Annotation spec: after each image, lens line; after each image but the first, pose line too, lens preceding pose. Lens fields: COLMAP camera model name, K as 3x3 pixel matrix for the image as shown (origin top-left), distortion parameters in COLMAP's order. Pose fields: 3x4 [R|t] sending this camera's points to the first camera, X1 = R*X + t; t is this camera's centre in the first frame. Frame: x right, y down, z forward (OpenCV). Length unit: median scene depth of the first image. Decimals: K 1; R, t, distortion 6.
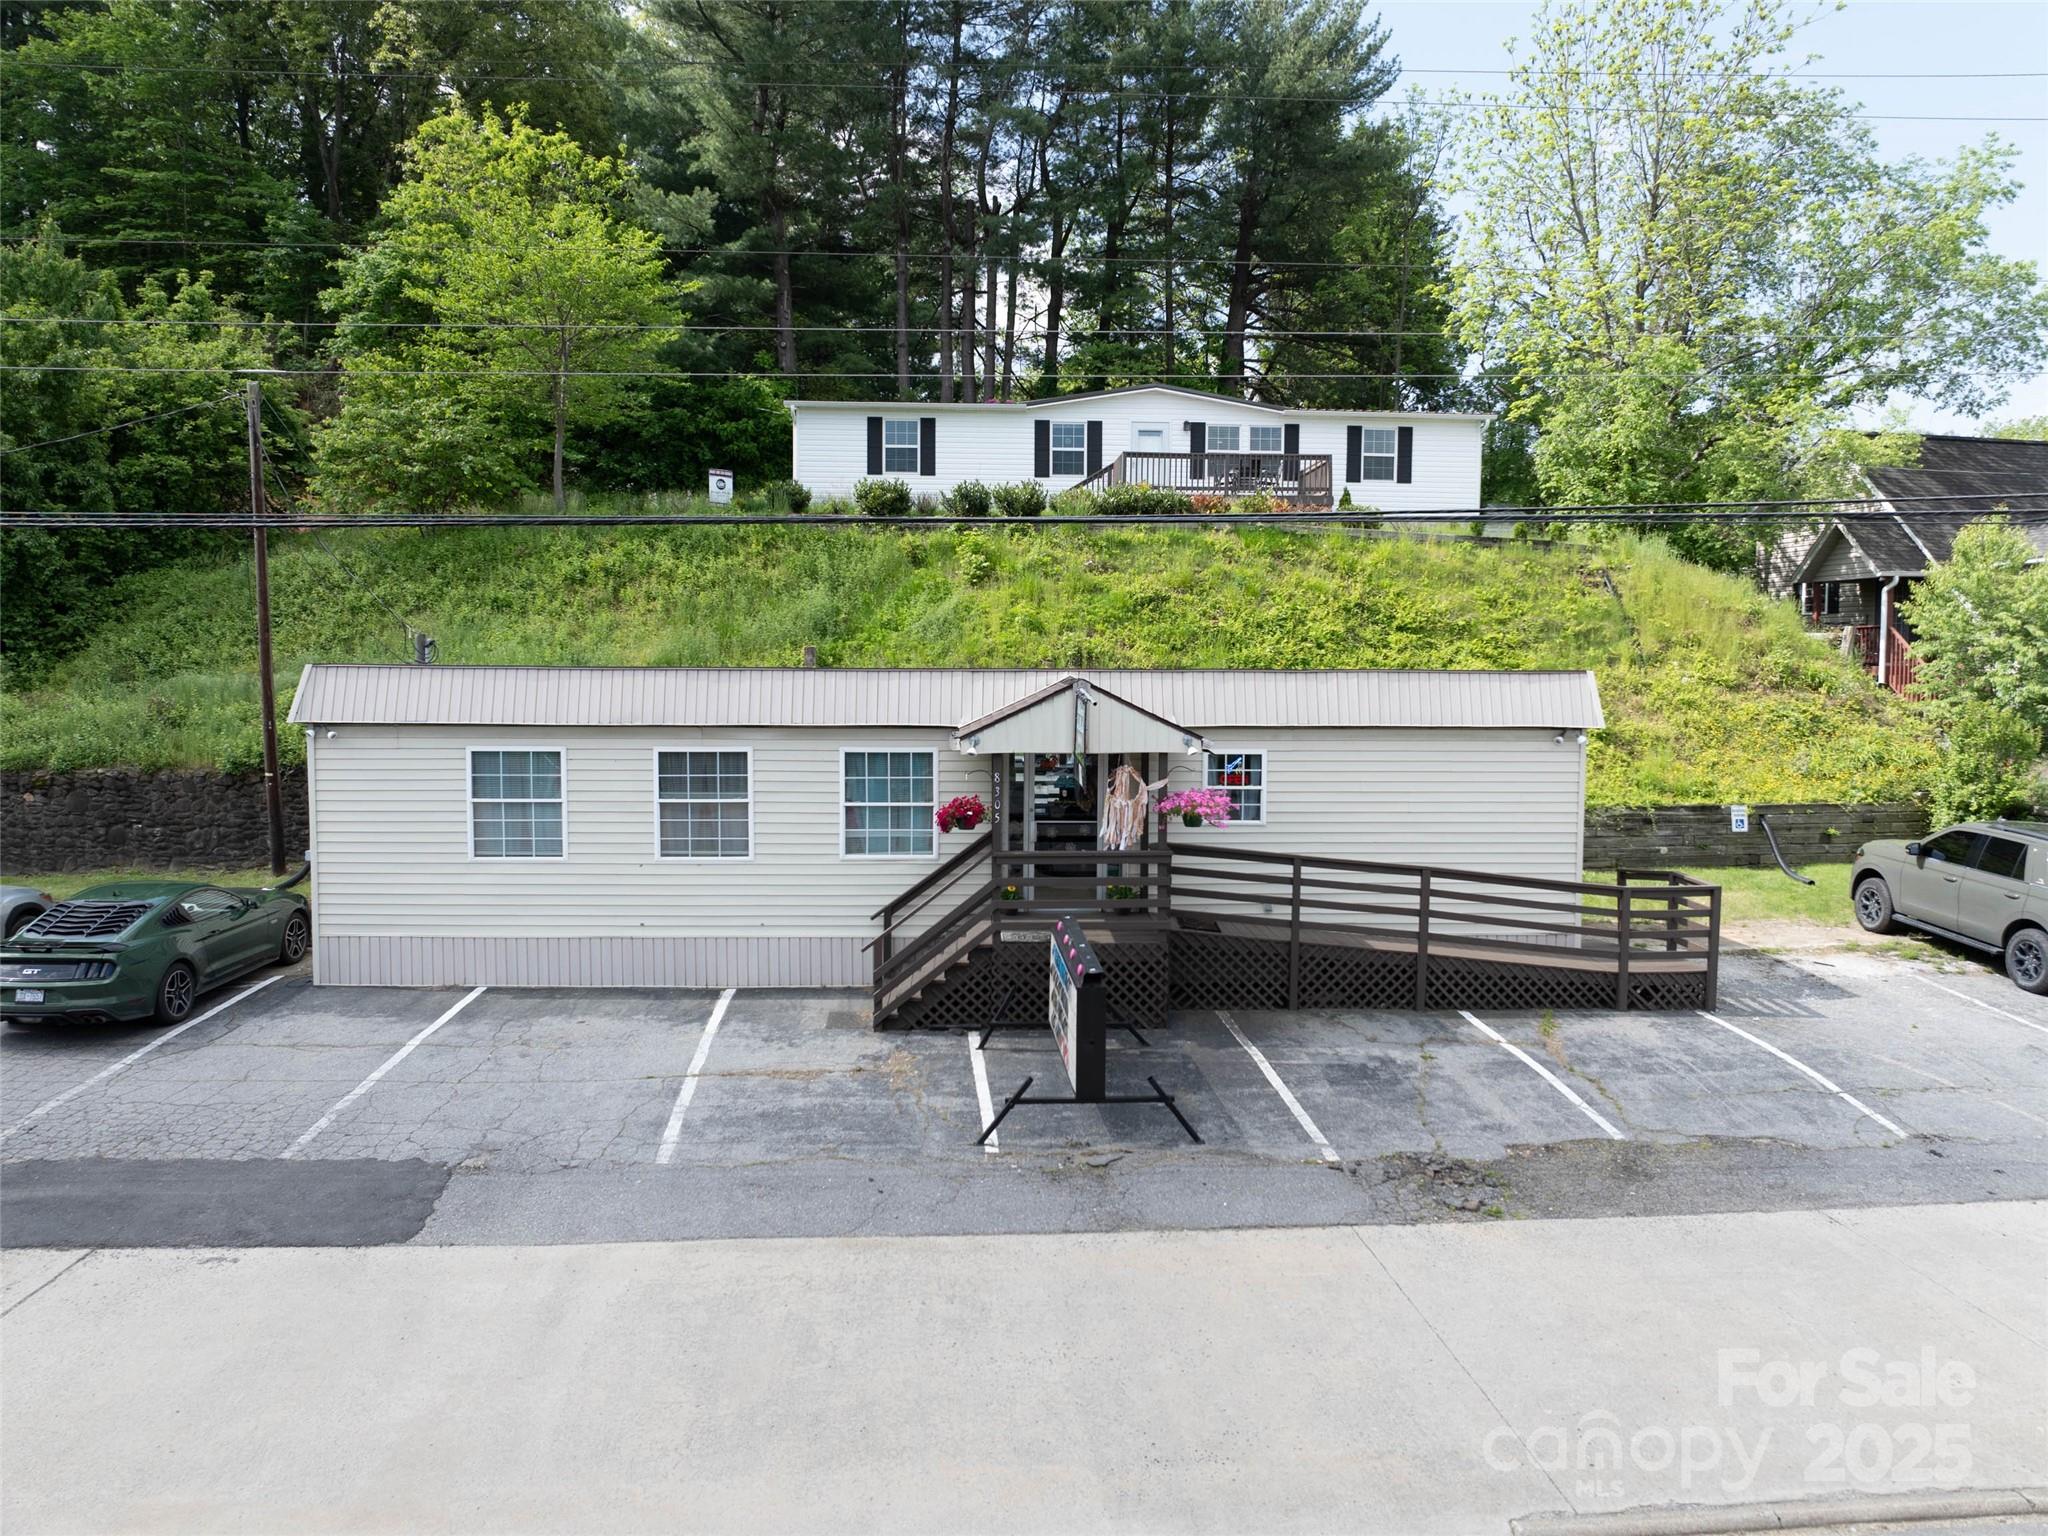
lens RADIAL K [[1449.8, 0, 1024.0], [0, 1449.8, 768.0], [0, 0, 1]] dist [-0.025401, -0.005215]
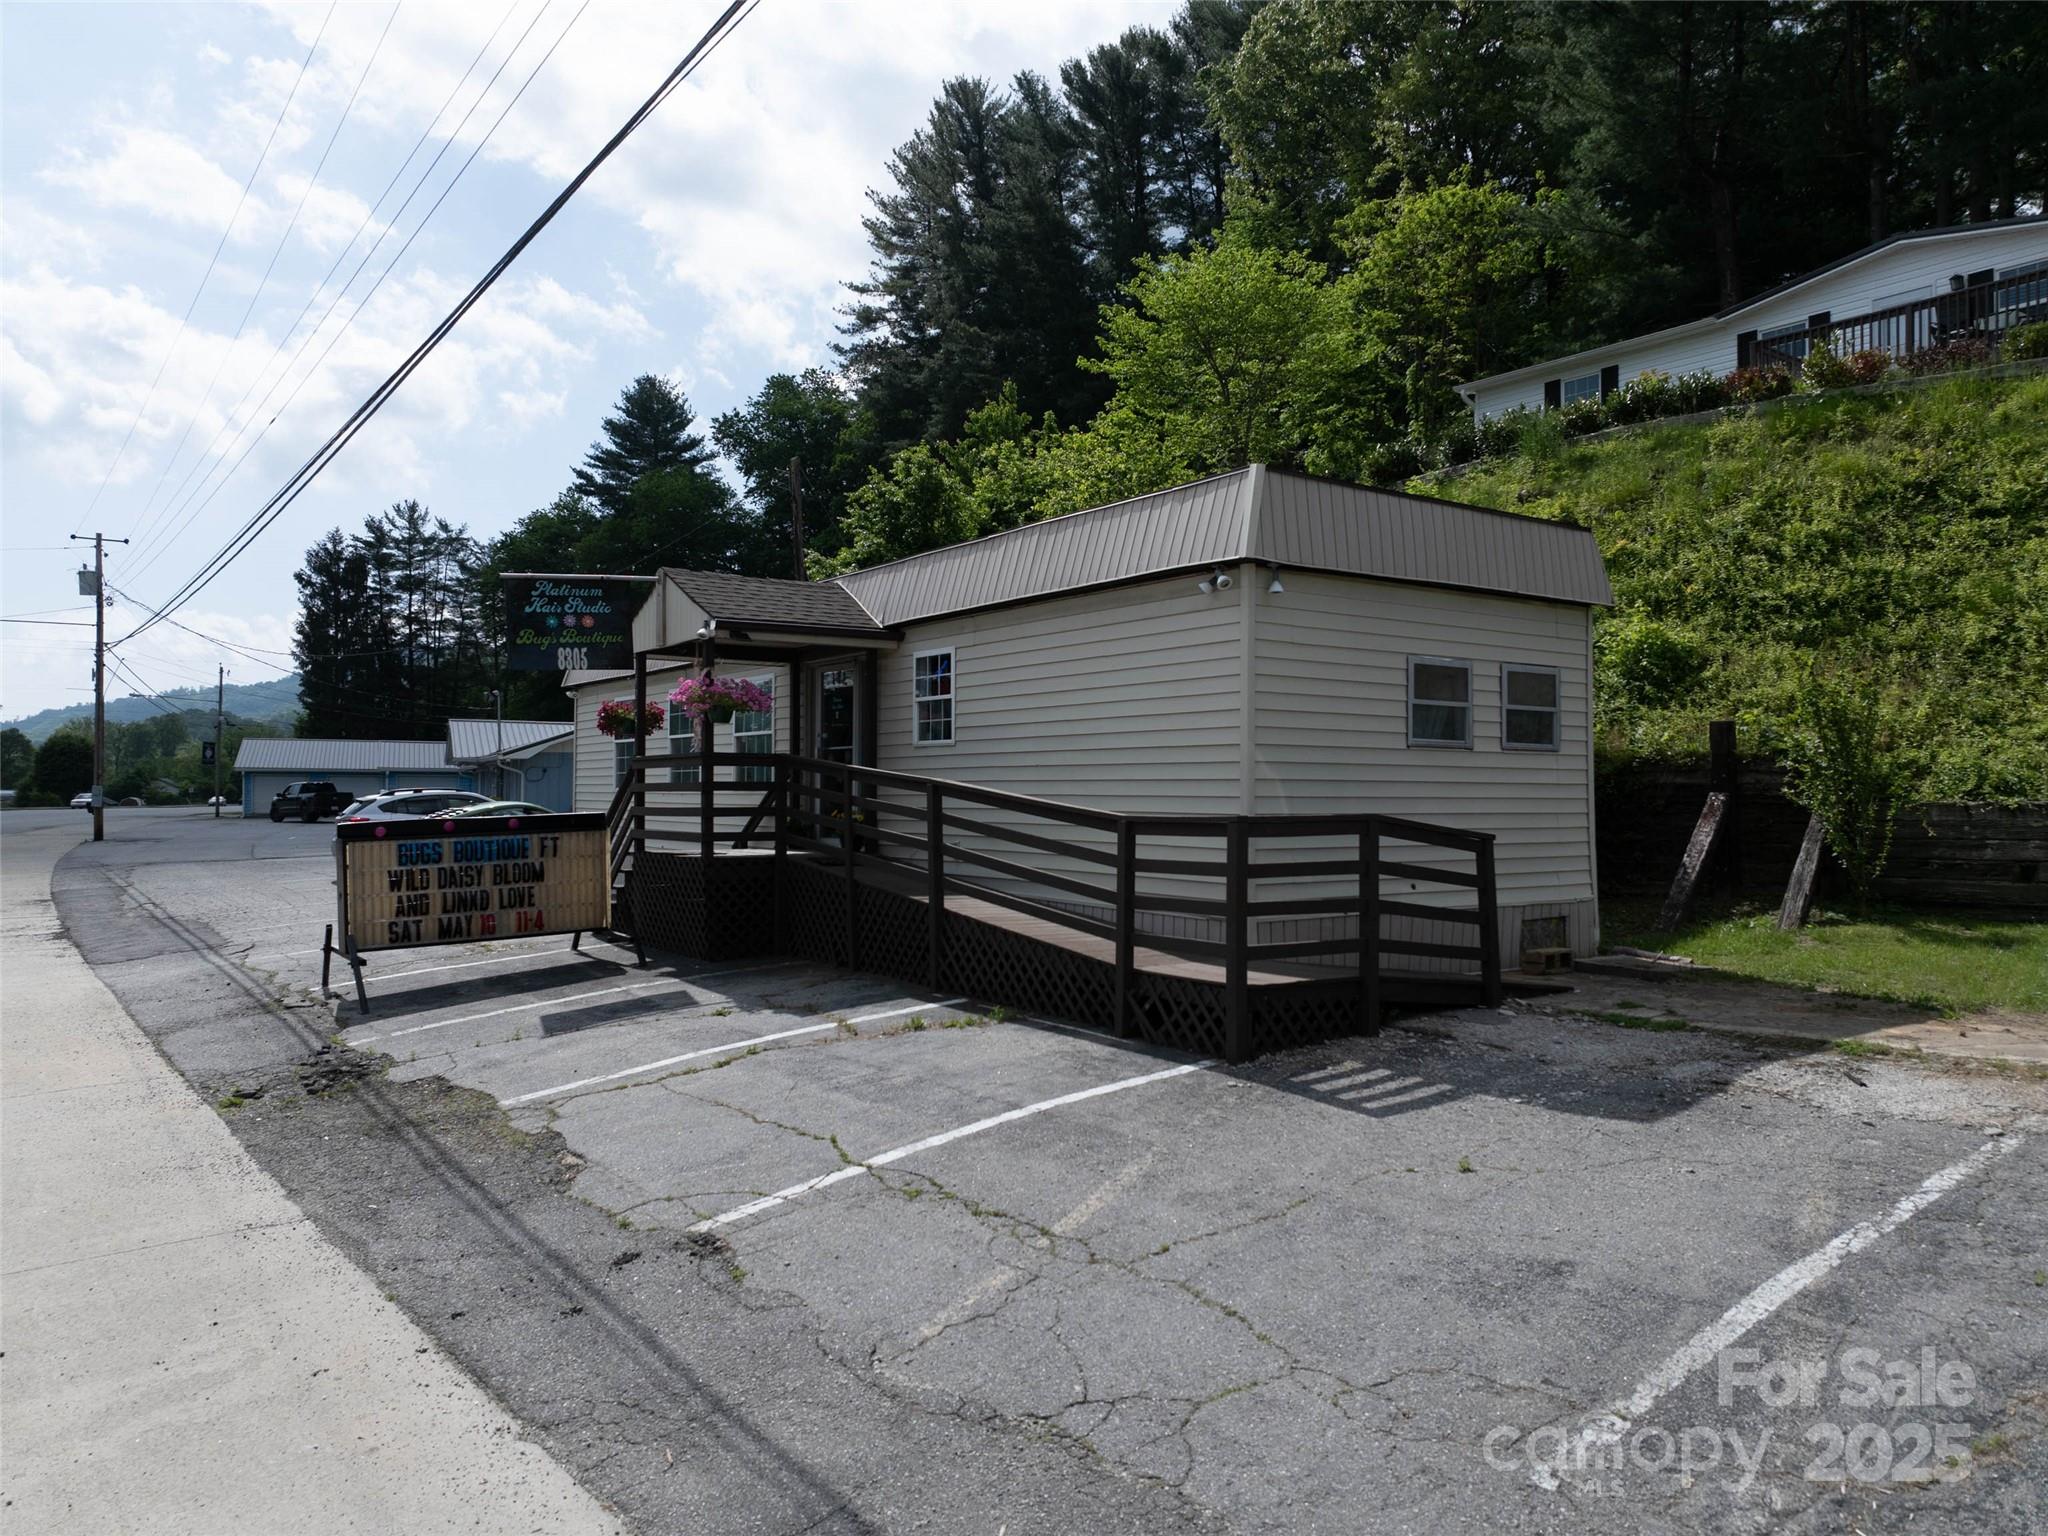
lens RADIAL K [[1389.5, 0, 1024.0], [0, 1389.5, 768.0], [0, 0, 1]] dist [-0.098971, -0.000507]
pose [[0.560863, -0.017787, -0.827717, 0.754708], [-0.037435, 0.998202, -0.046816, 0.080048], [0.827062, 0.057243, 0.559189, 0.574892]]
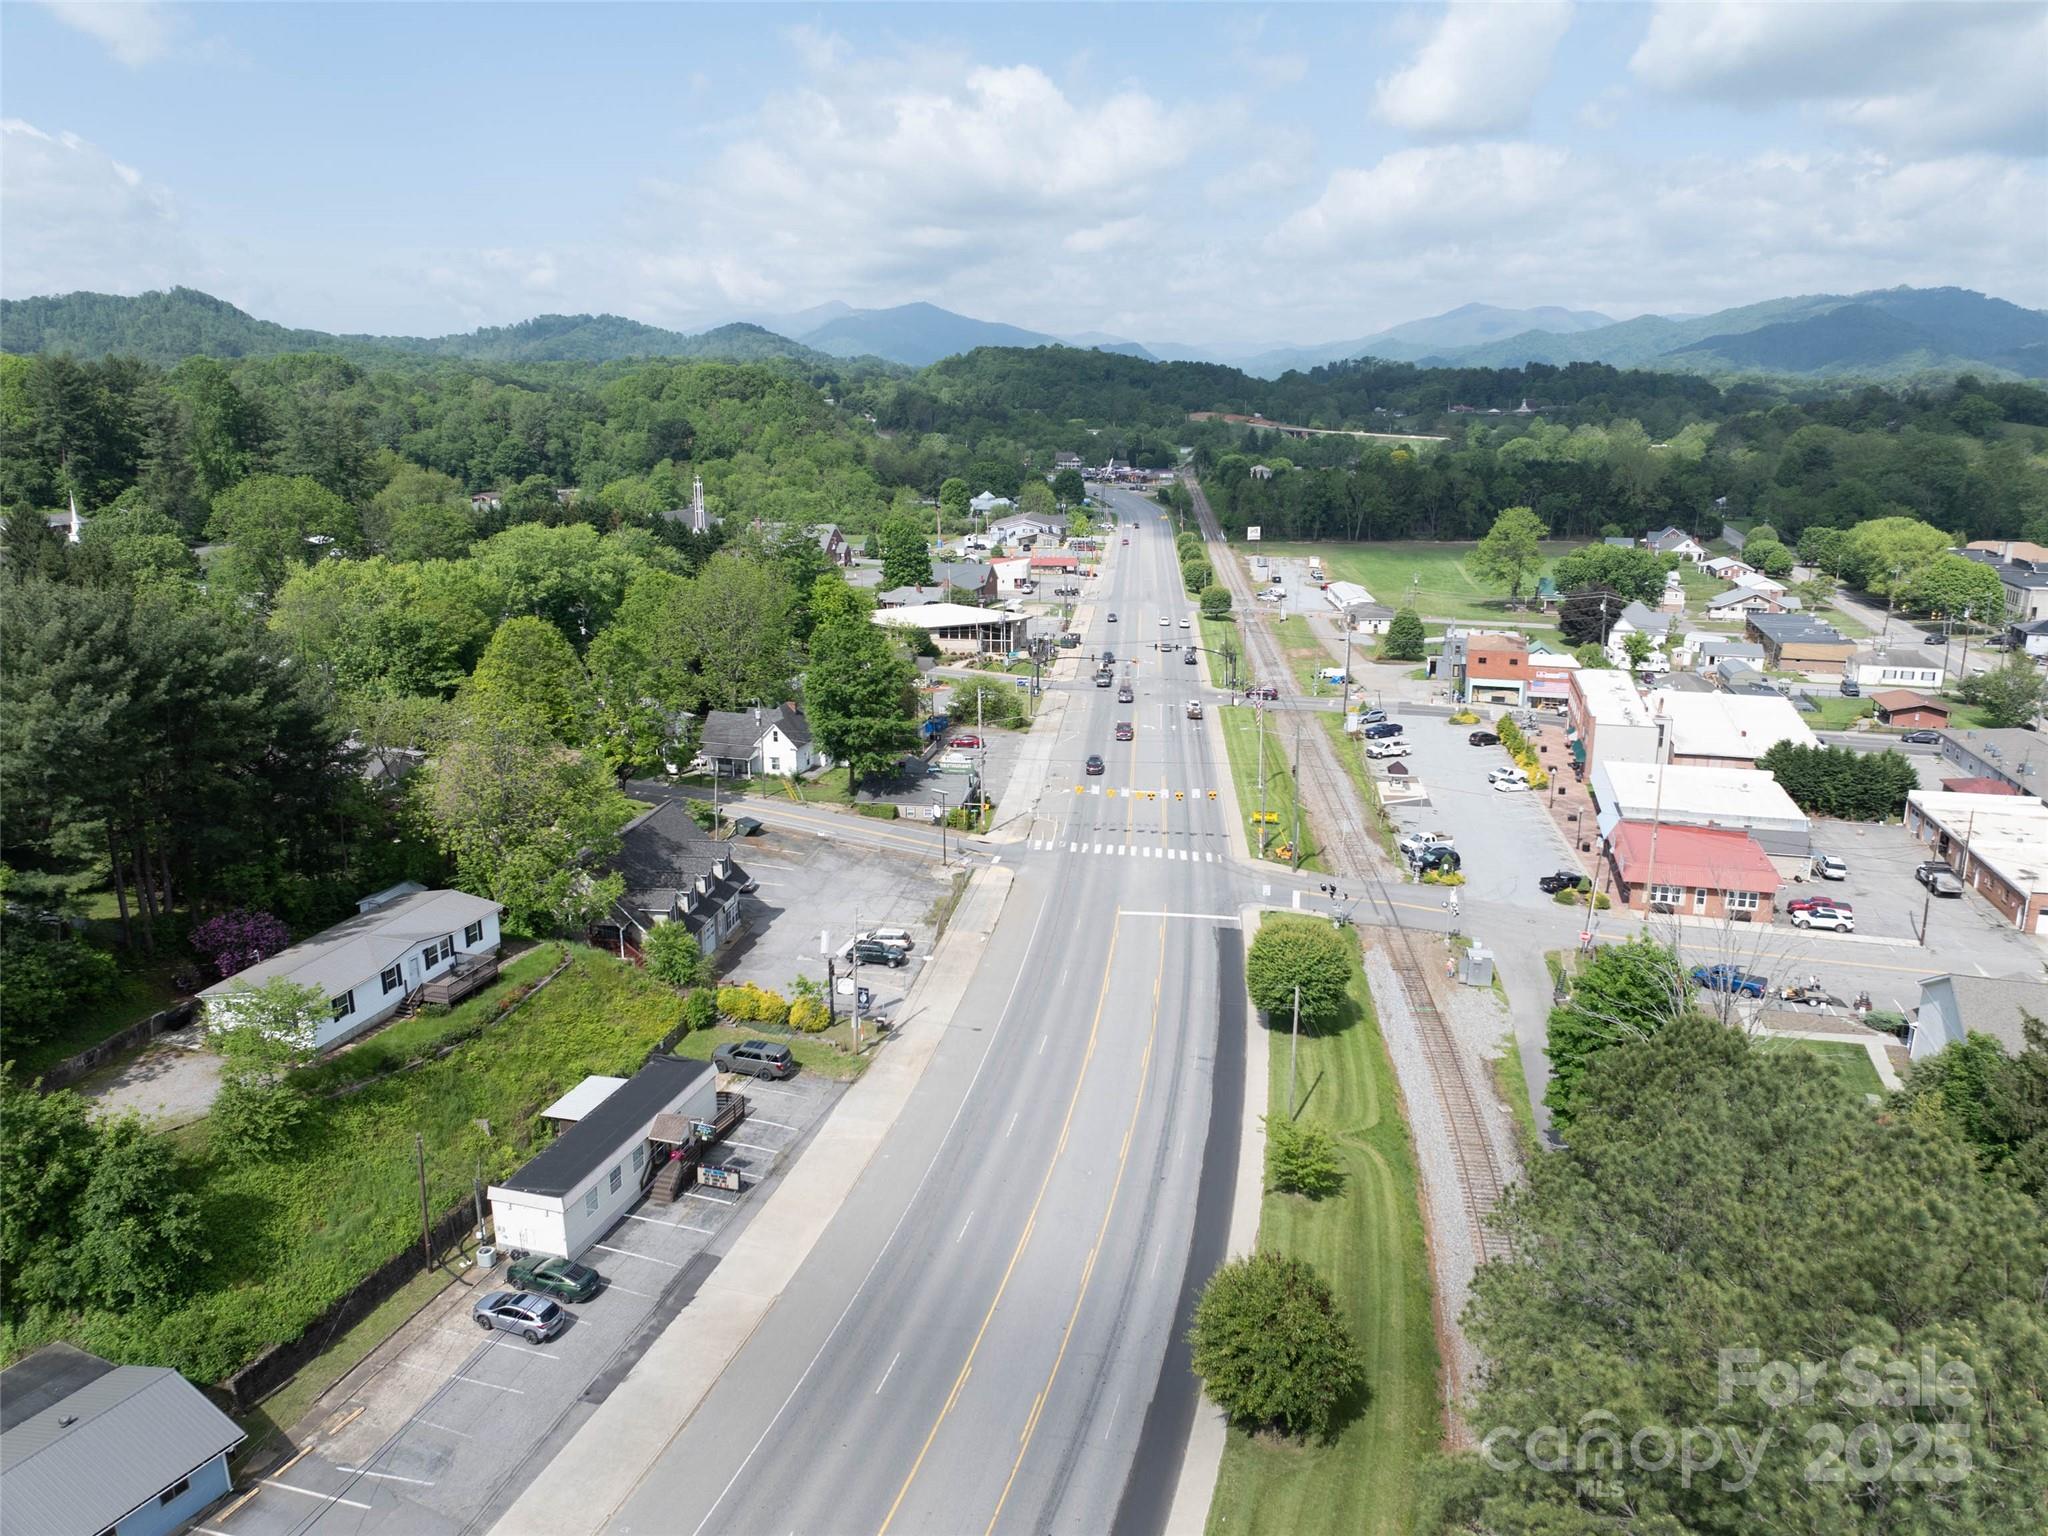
lens RADIAL K [[1449.8, 0, 1024.0], [0, 1449.8, 768.0], [0, 0, 1]] dist [-0.025401, -0.005215]
pose [[0.318153, -0.242839, 0.916410, -3.290609], [0.066437, 0.969972, 0.233967, -1.976617], [-0.945709, -0.013554, 0.324733, -1.457804]]
